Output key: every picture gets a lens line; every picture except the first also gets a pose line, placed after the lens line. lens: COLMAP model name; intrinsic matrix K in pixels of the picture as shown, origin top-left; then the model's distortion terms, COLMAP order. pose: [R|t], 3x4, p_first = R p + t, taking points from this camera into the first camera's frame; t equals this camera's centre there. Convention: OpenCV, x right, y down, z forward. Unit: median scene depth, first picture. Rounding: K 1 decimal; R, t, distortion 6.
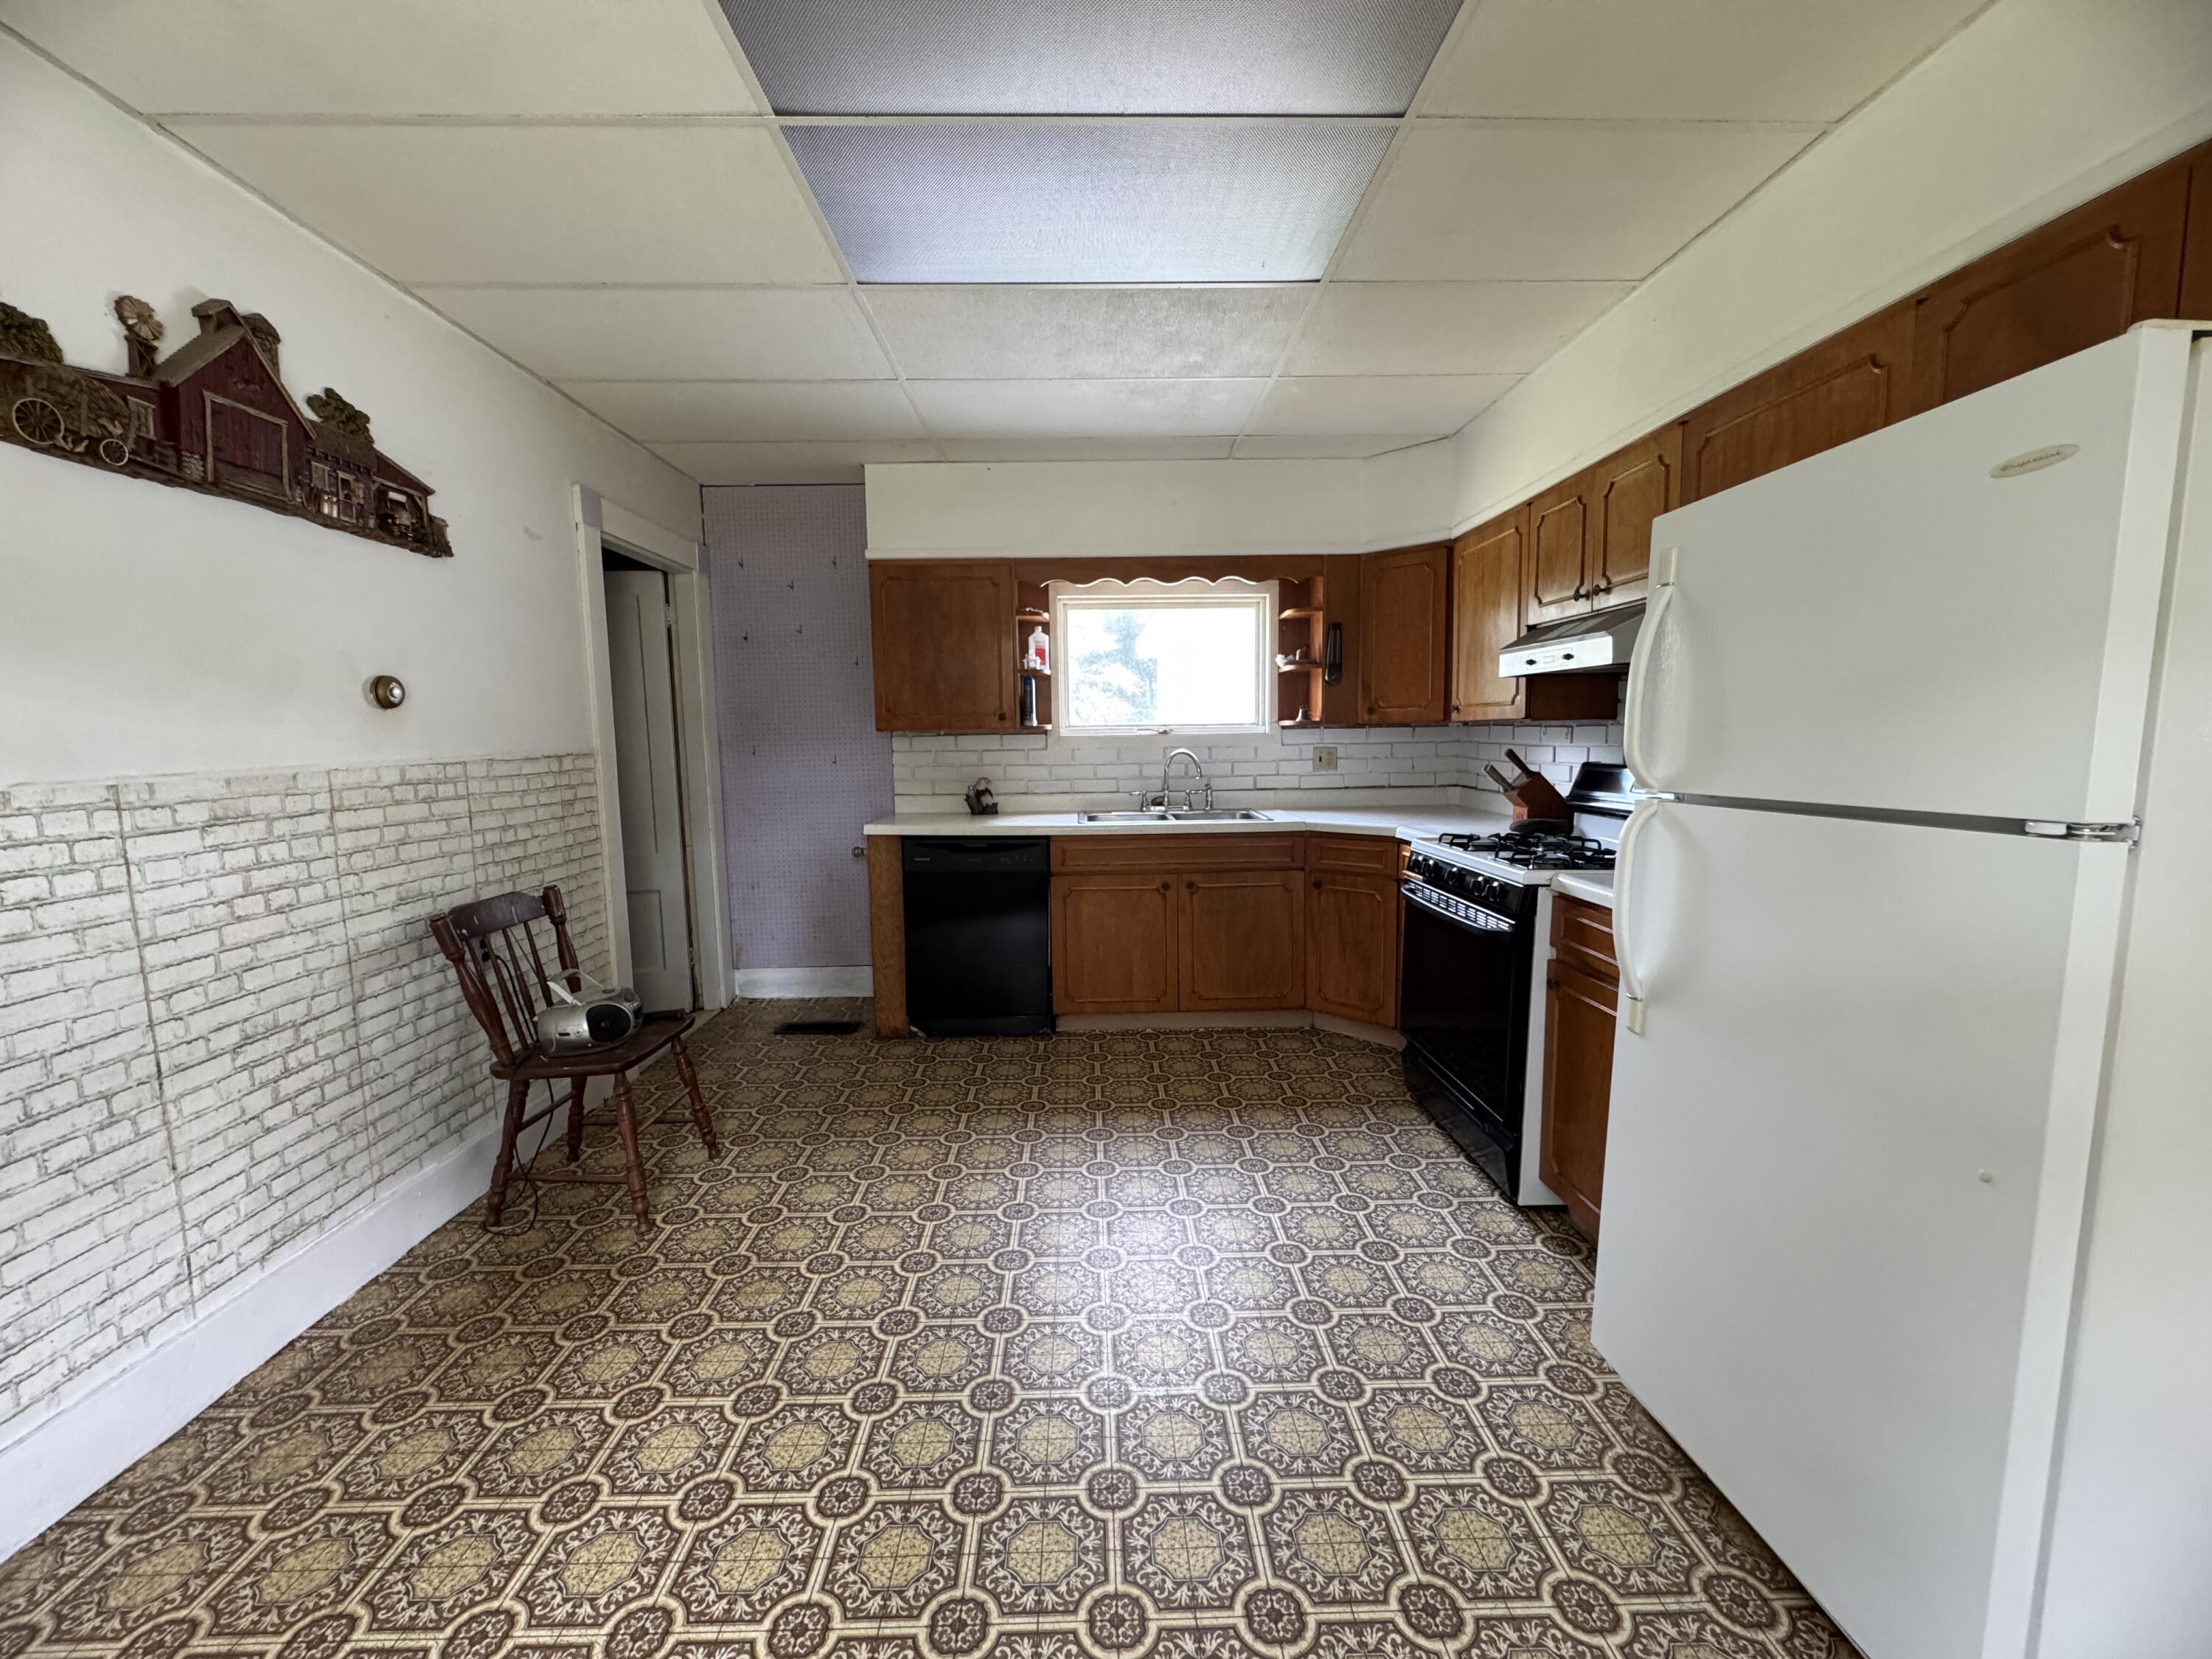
lens RADIAL K [[881.4, 0, 1109.2], [0, 881.4, 830.1], [0, 0, 1]] dist [-0.003657, 0.000736]
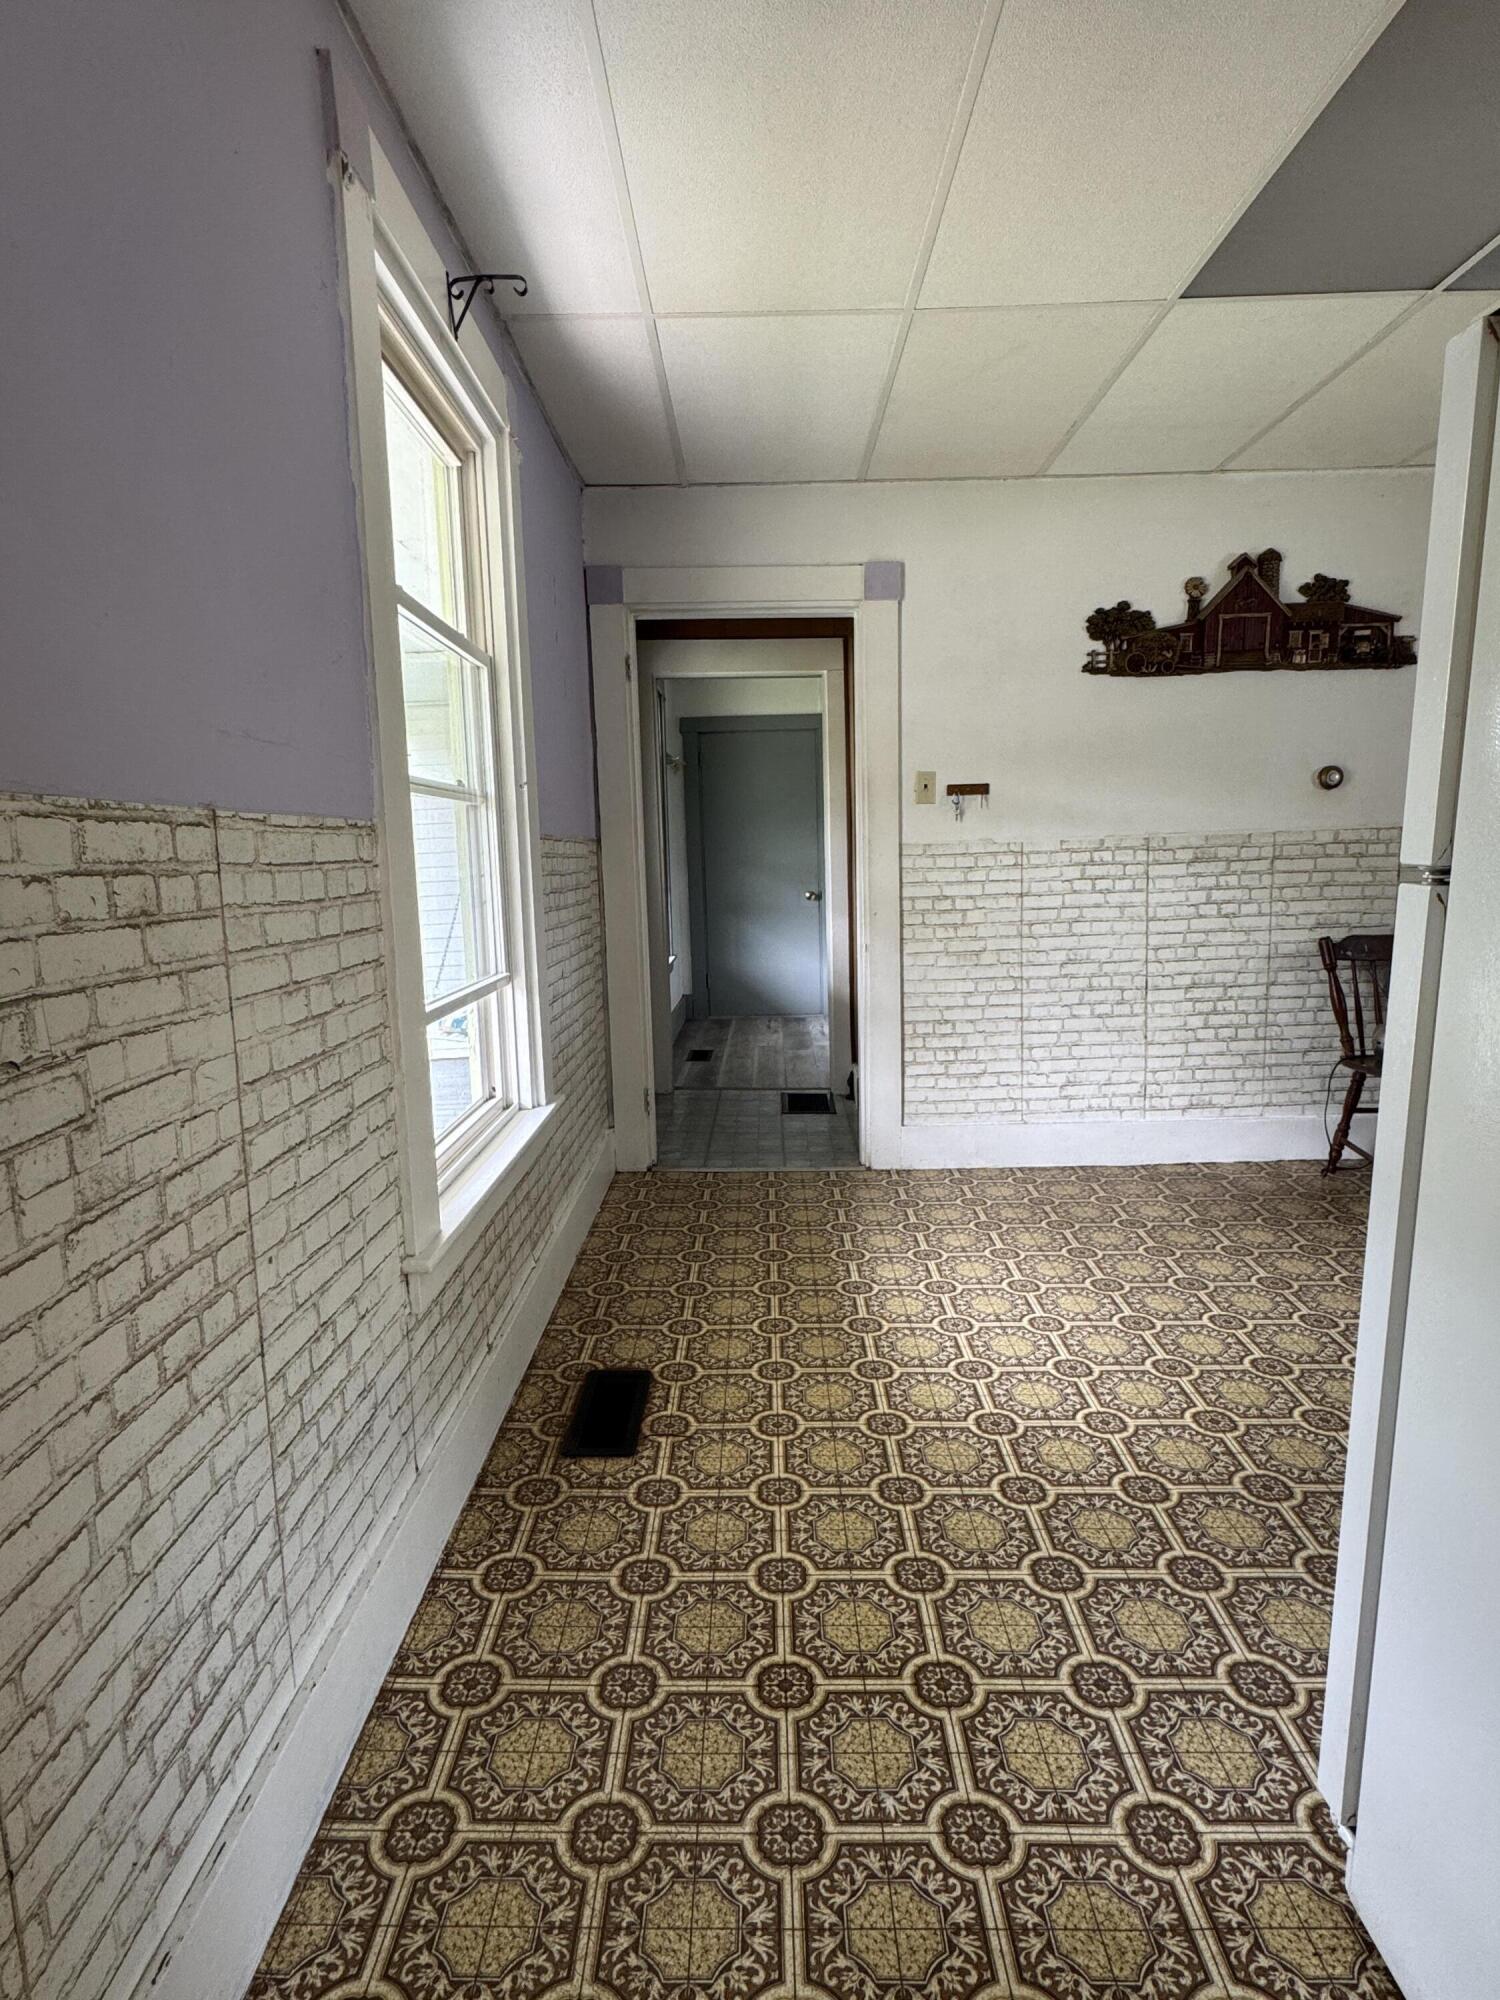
lens RADIAL K [[1039.6, 0, 747.2], [0, 1039.6, 990.0], [0, 0, 1]] dist [-0.004517, -0.000669]
pose [[-0.035449, 0.146278, -0.988608, 1.080067], [-0.081476, 0.985514, 0.148741, 0.010931], [0.996045, 0.085821, -0.023017, 0.148314]]
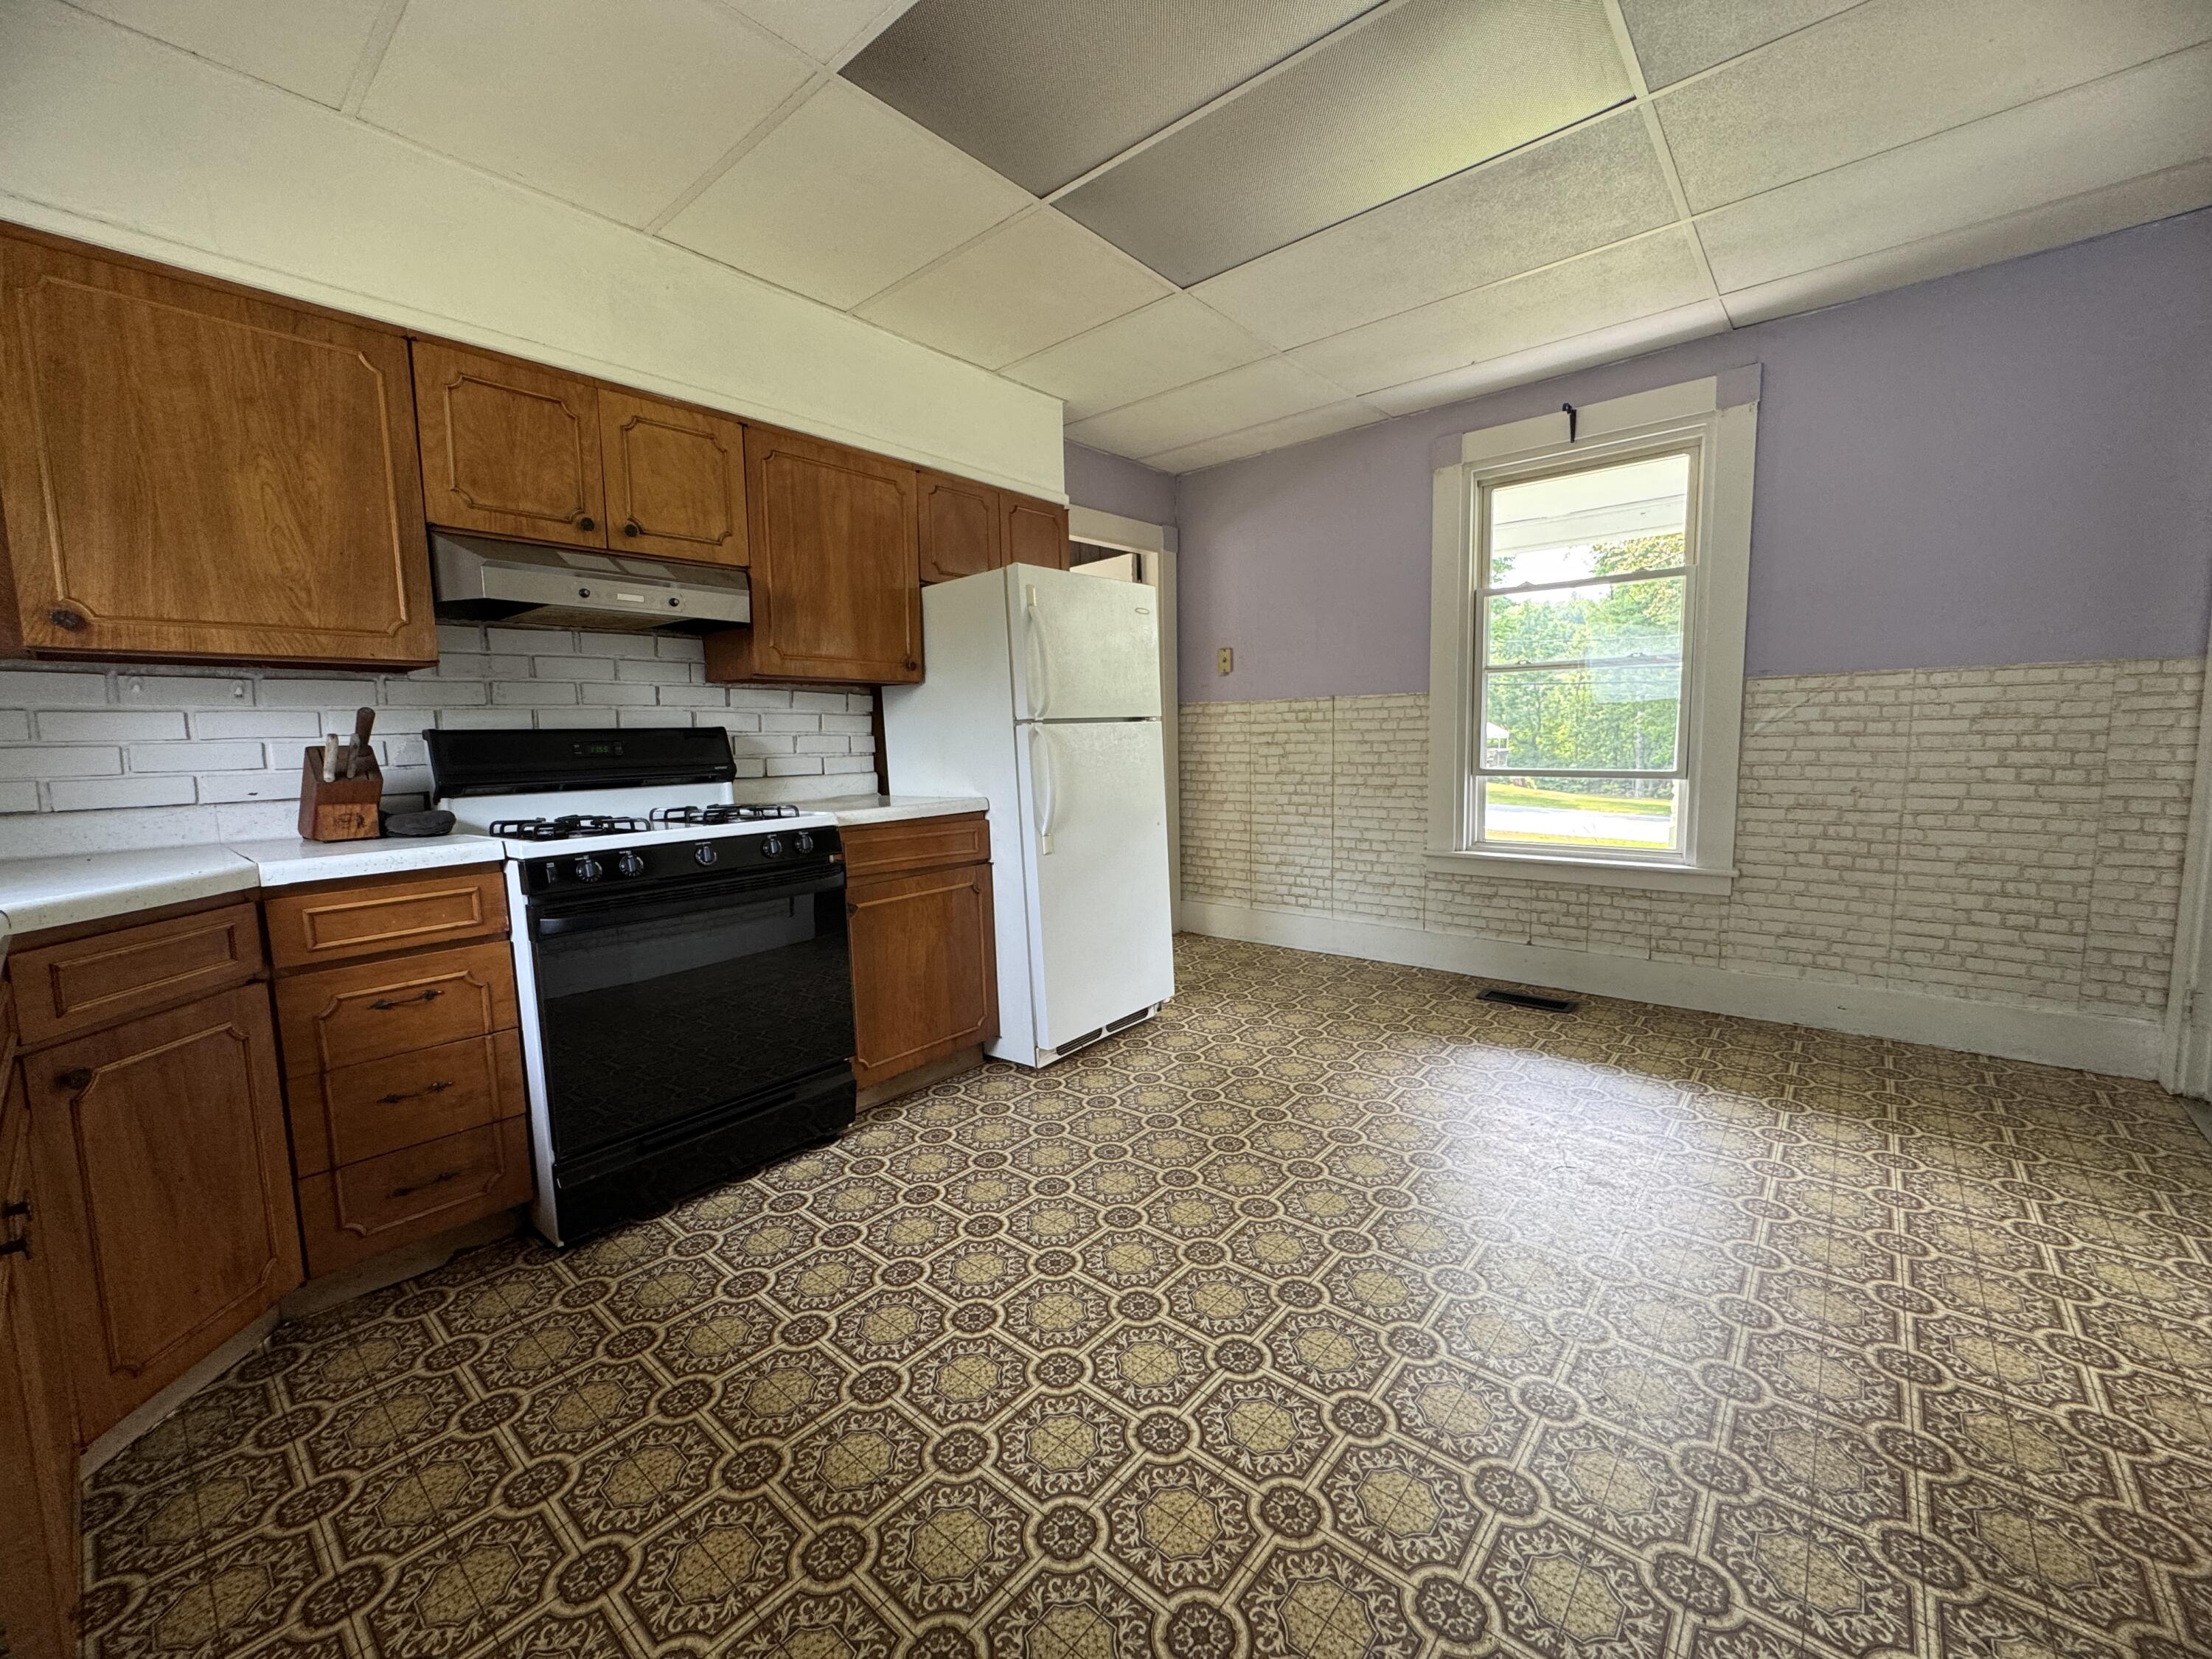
lens RADIAL K [[881.4, 0, 1107.9], [0, 881.4, 828.8], [0, 0, 1]] dist [-0.003657, 0.000736]
pose [[-0.740099, -0.037986, 0.671425, -0.997845], [0.103070, 0.980200, 0.169067, -0.107185], [-0.664553, 0.194330, -0.721530, 2.263923]]
